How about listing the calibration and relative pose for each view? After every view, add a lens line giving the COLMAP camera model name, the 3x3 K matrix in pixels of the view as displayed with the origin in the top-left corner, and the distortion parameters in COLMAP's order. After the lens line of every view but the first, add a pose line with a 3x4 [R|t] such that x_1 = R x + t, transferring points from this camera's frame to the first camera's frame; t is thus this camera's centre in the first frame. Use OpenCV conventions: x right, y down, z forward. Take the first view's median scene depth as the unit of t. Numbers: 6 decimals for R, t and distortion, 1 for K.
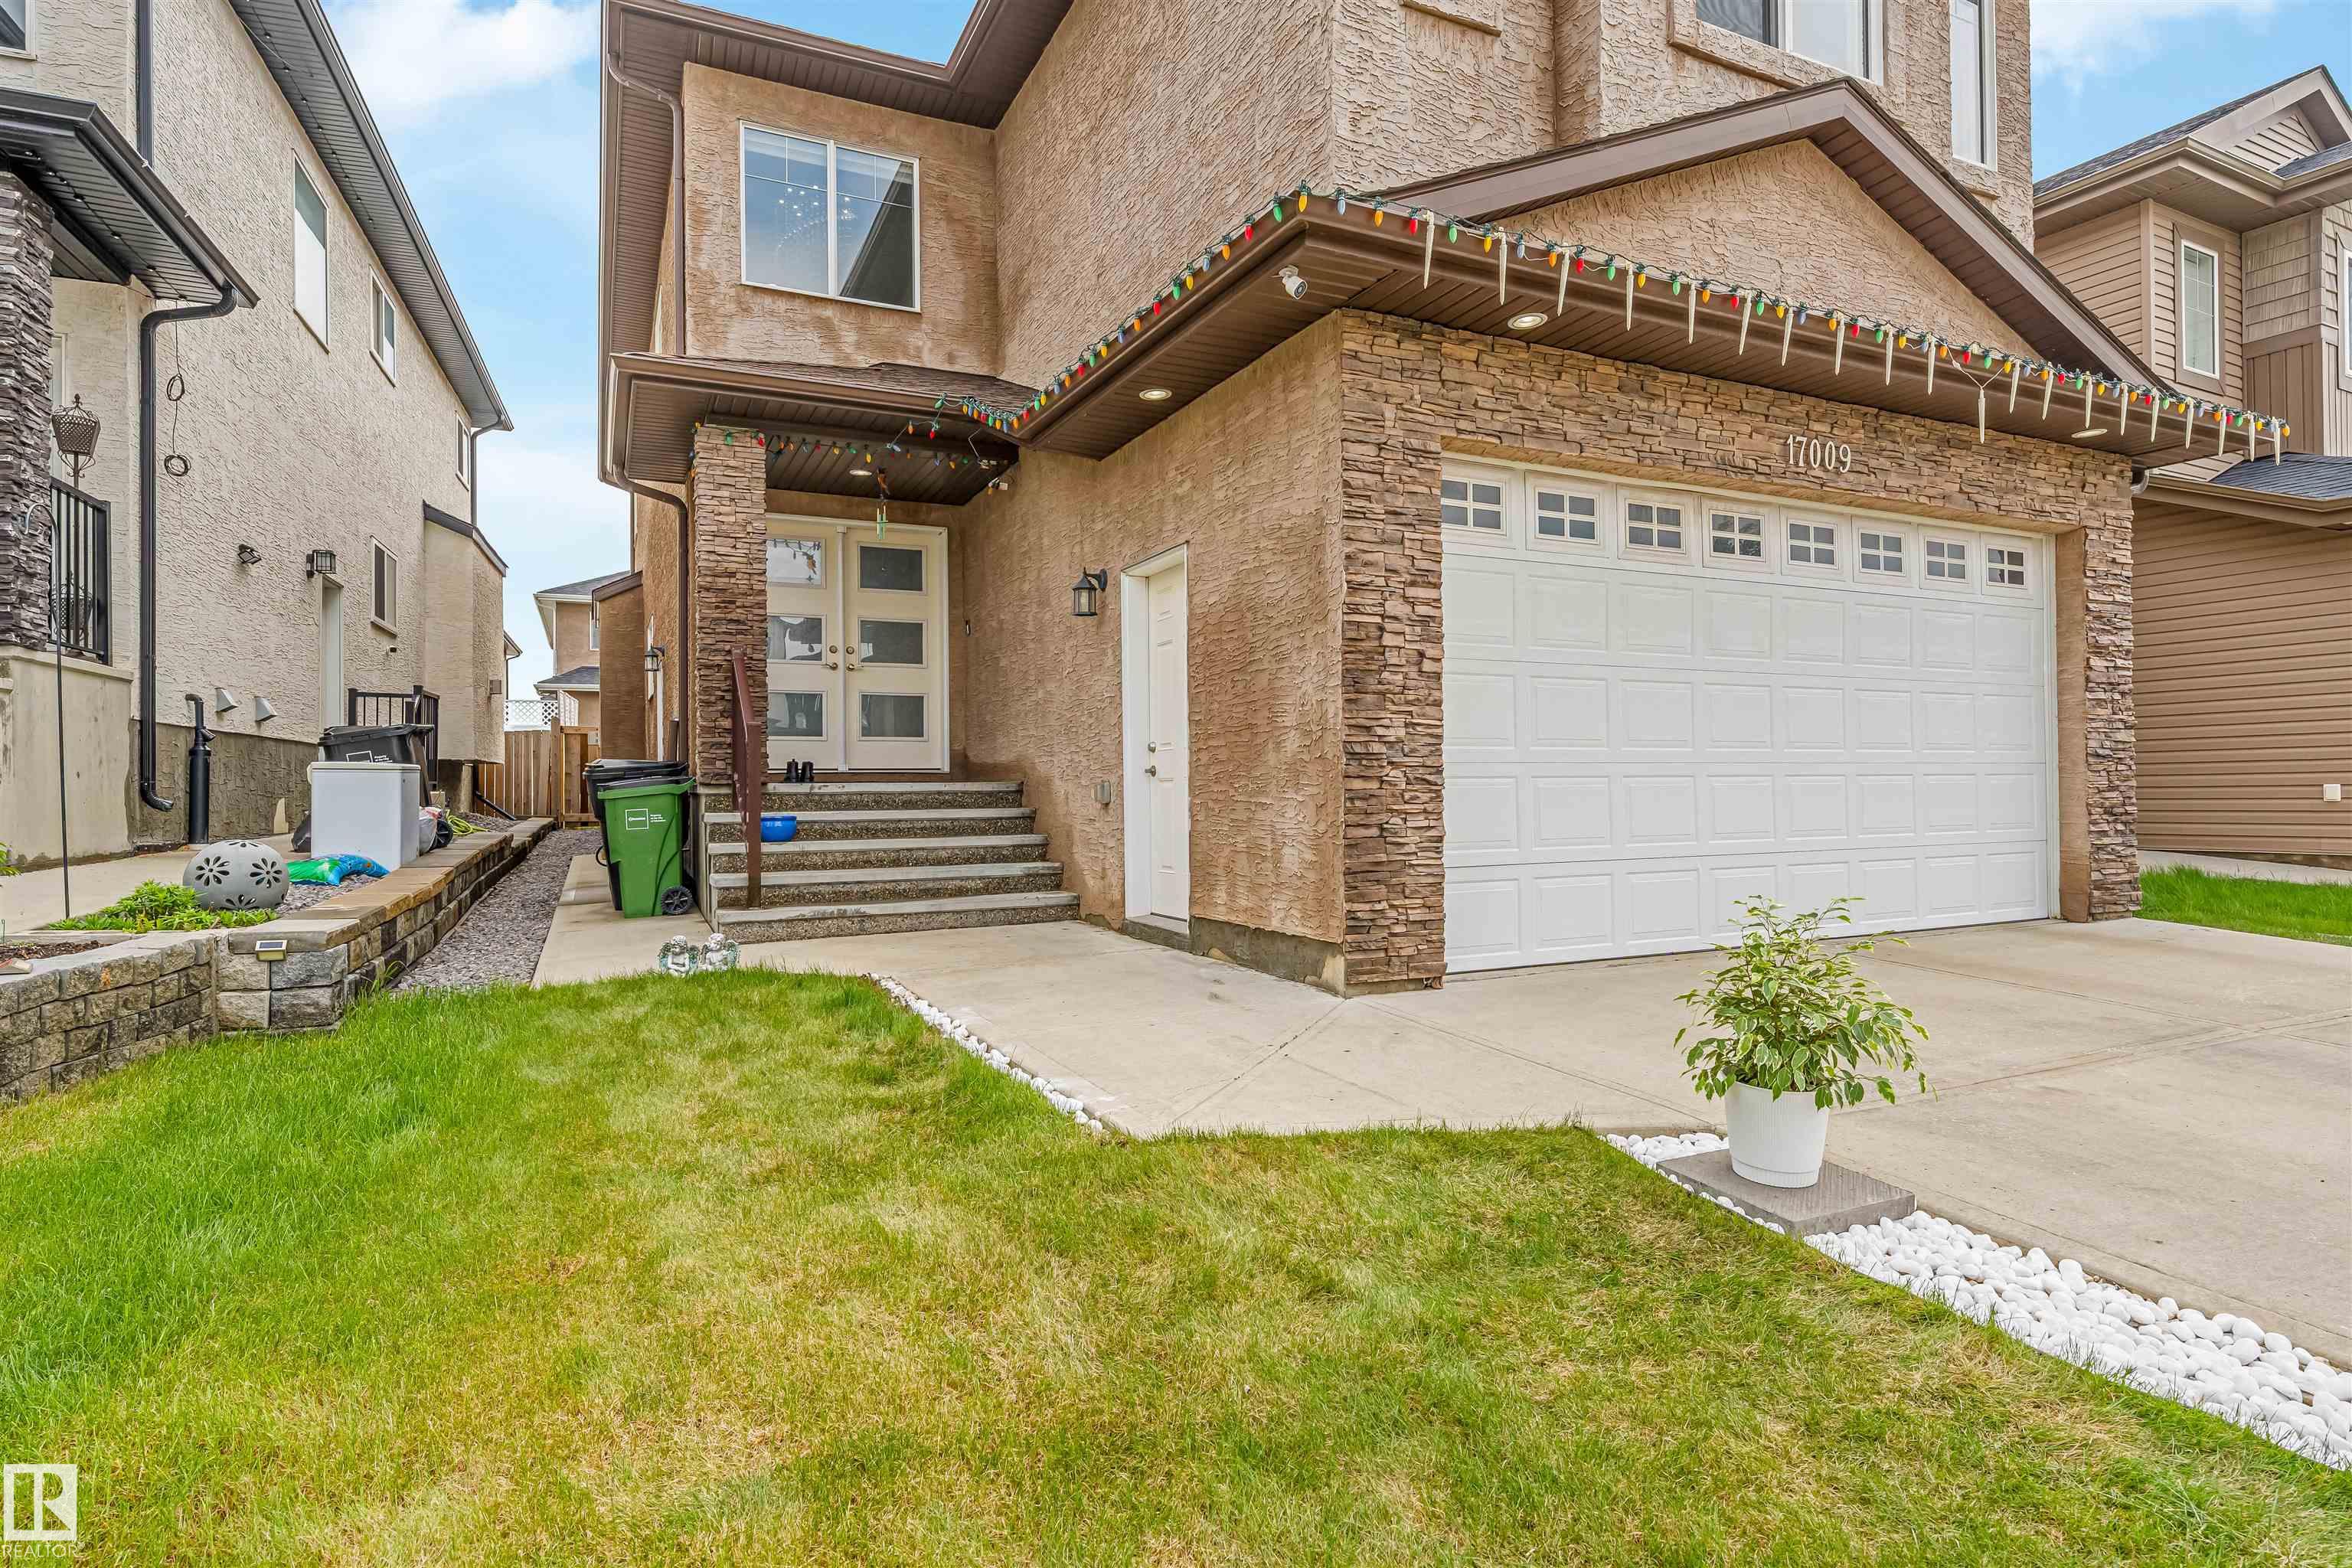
lens RADIAL K [[1313.1, 0, 1498.0], [0, 1313.1, 758.3], [0, 0, 1]] dist [0.005871, -0.000059]
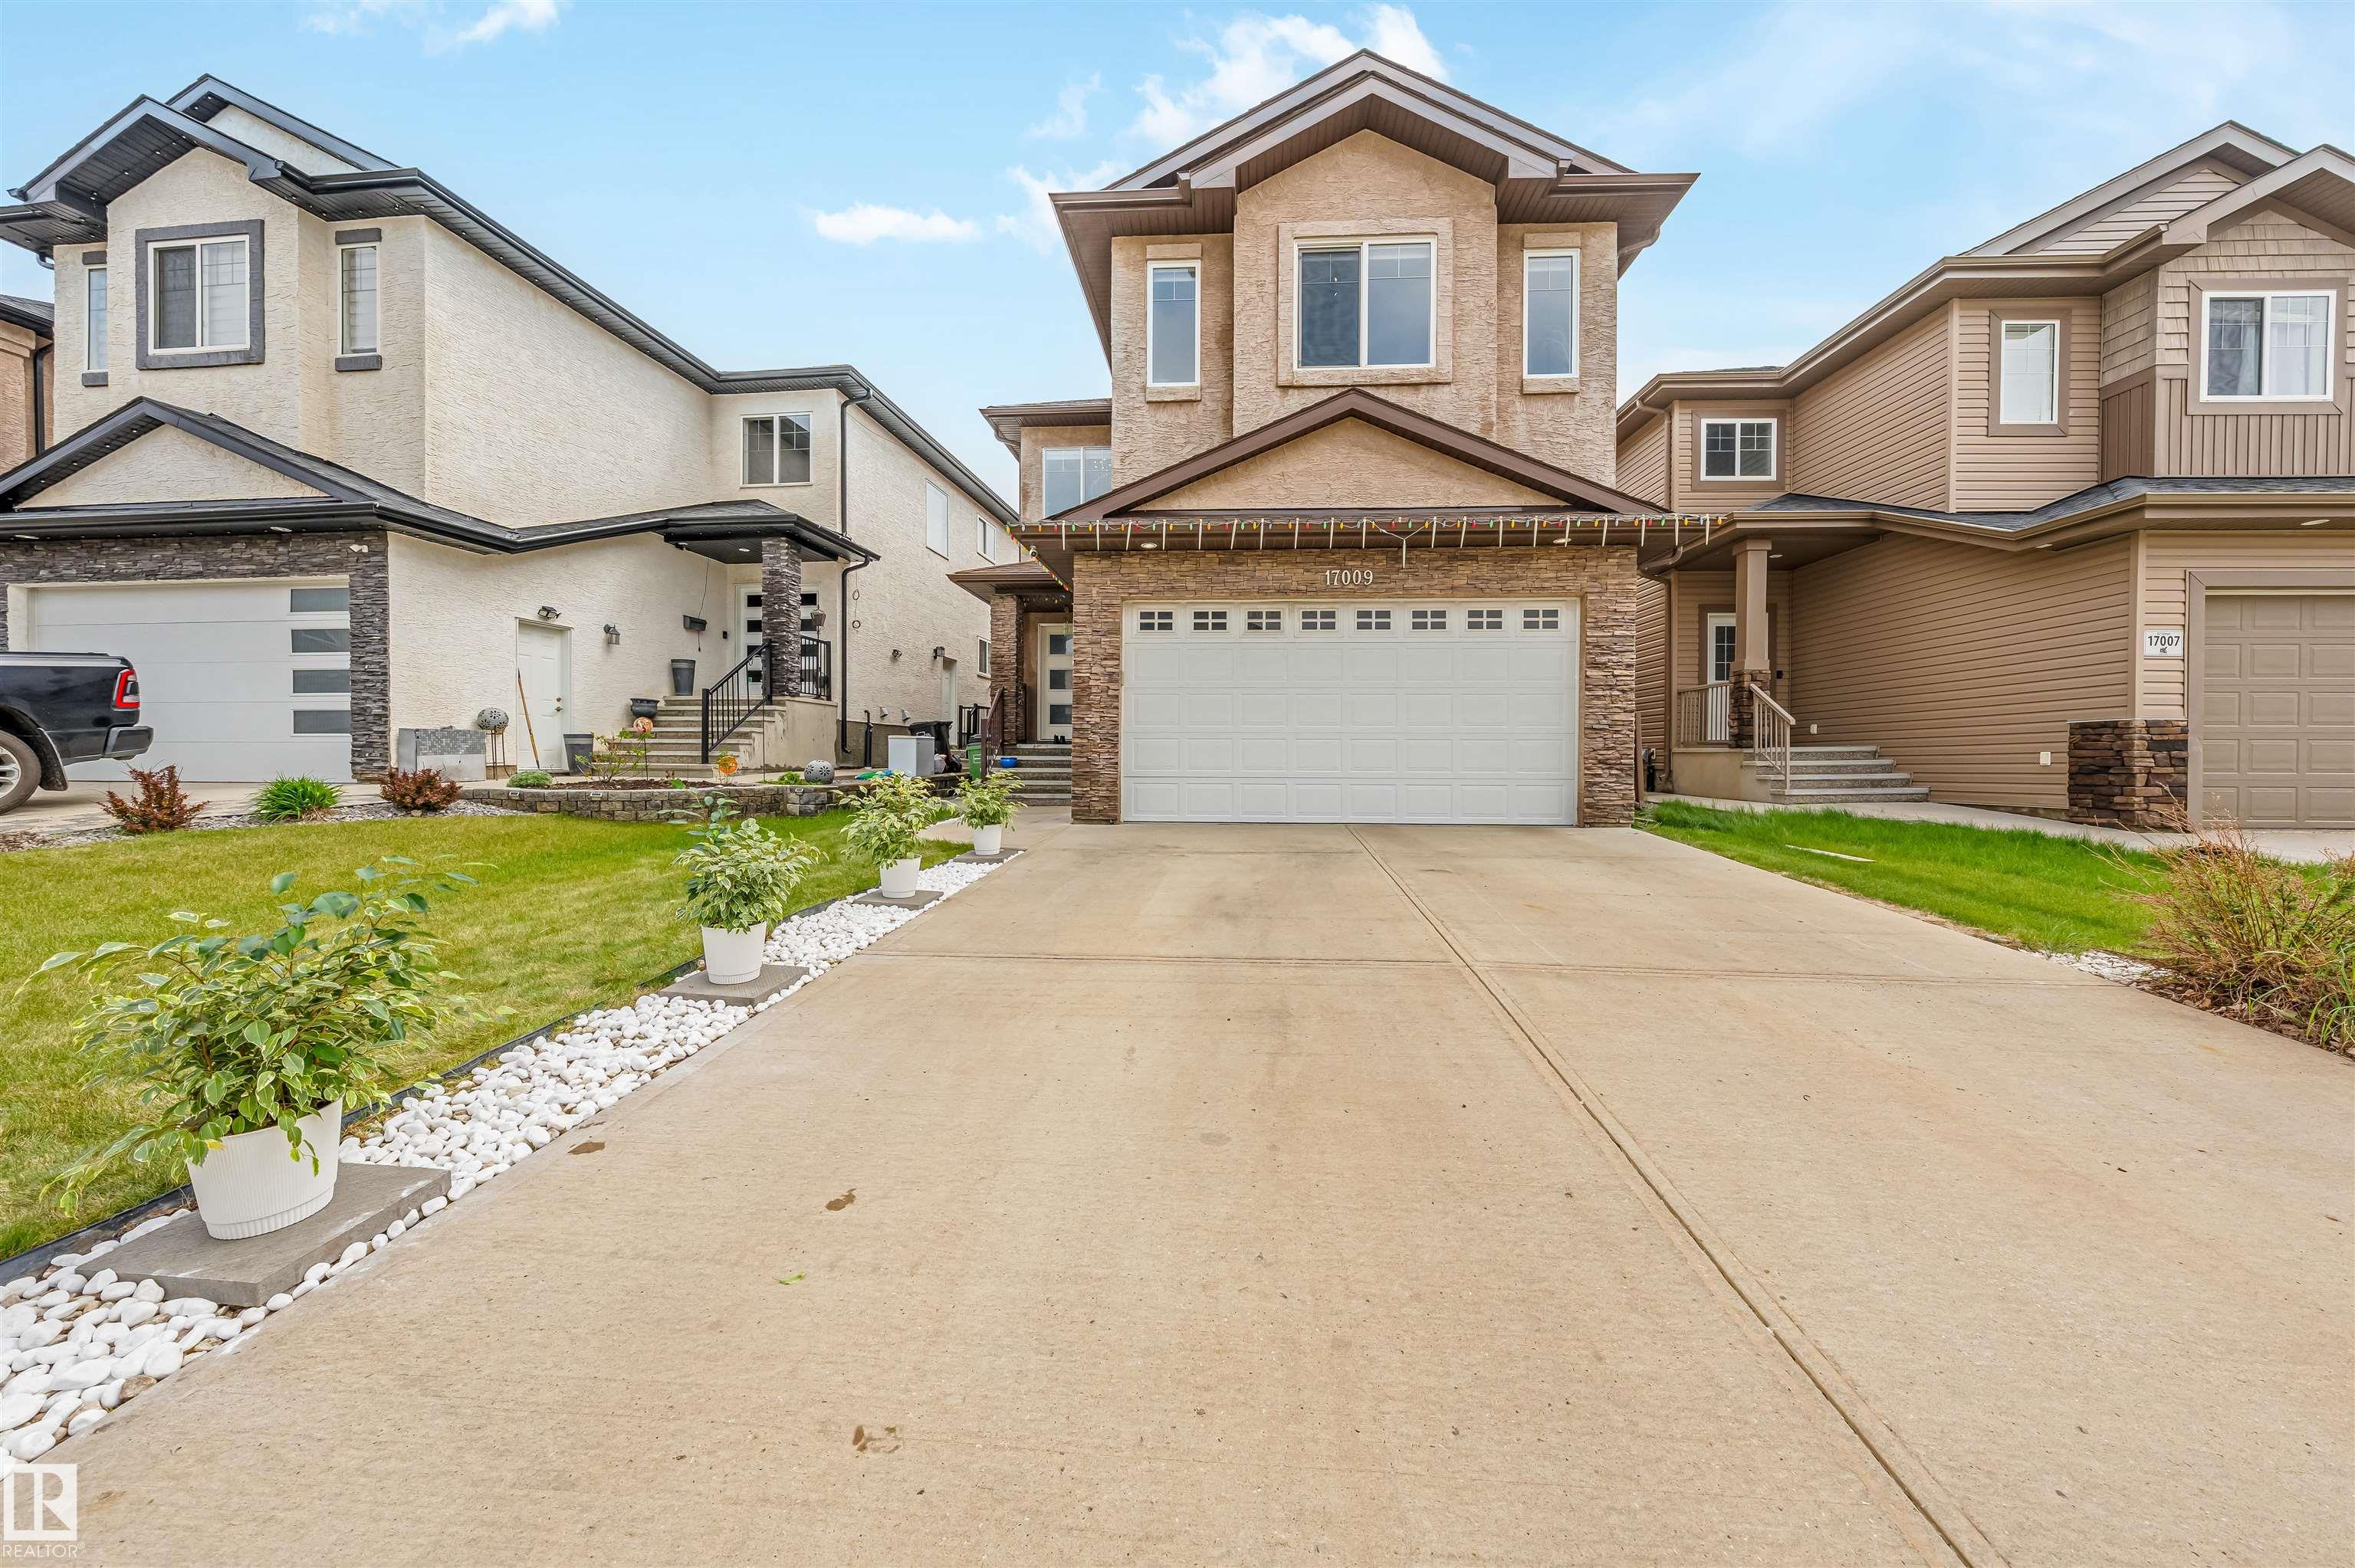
lens RADIAL K [[793.0, 0, 1152.2], [0, 793.0, 746.2], [0, 0, 1]] dist [-0.001601, 0.000275]
pose [[0.871690, 0.005419, -0.490027, 0.463948], [0.000711, 0.999924, 0.012323, 0.007221], [0.490056, -0.011090, 0.871620, -0.157188]]
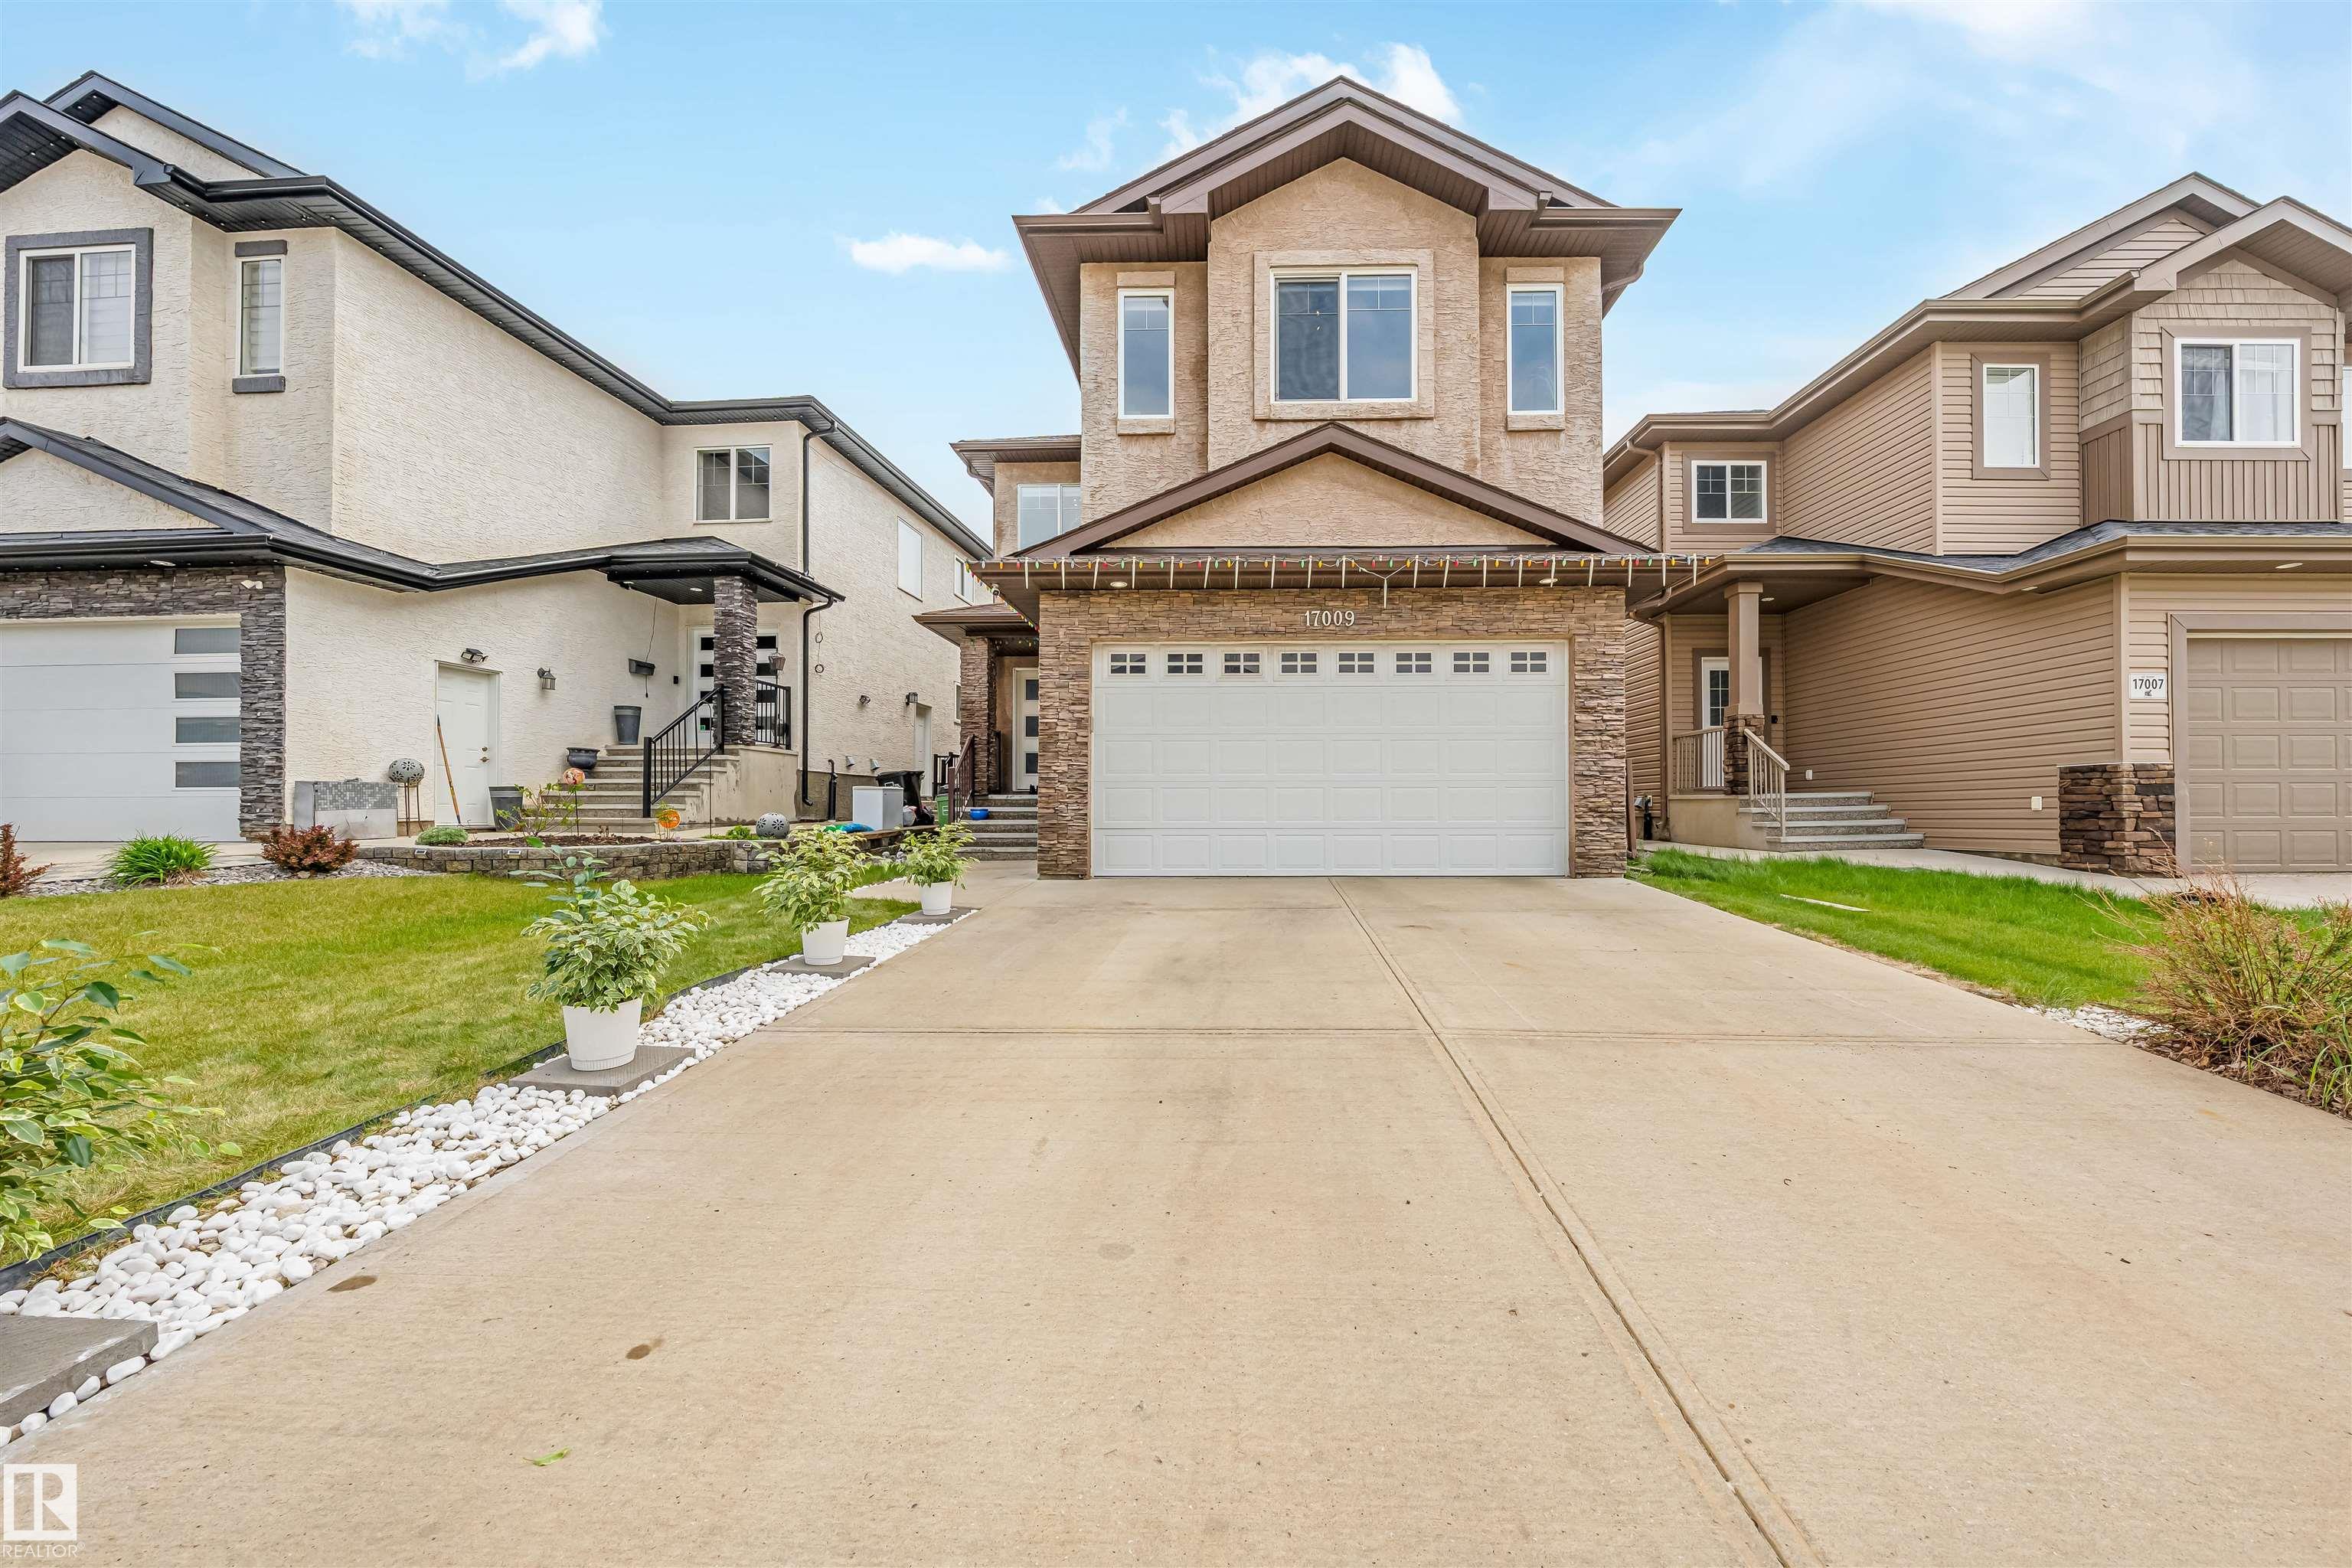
lens RADIAL K [[826.2, 0, 1168.5], [0, 826.2, 779.4], [0, 0, 1]] dist [-0.000733, -0.000242]
pose [[0.888163, -0.008860, -0.459442, 0.472329], [0.006002, 0.999952, -0.007681, 0.007517], [0.459488, 0.004065, 0.888174, -0.135371]]
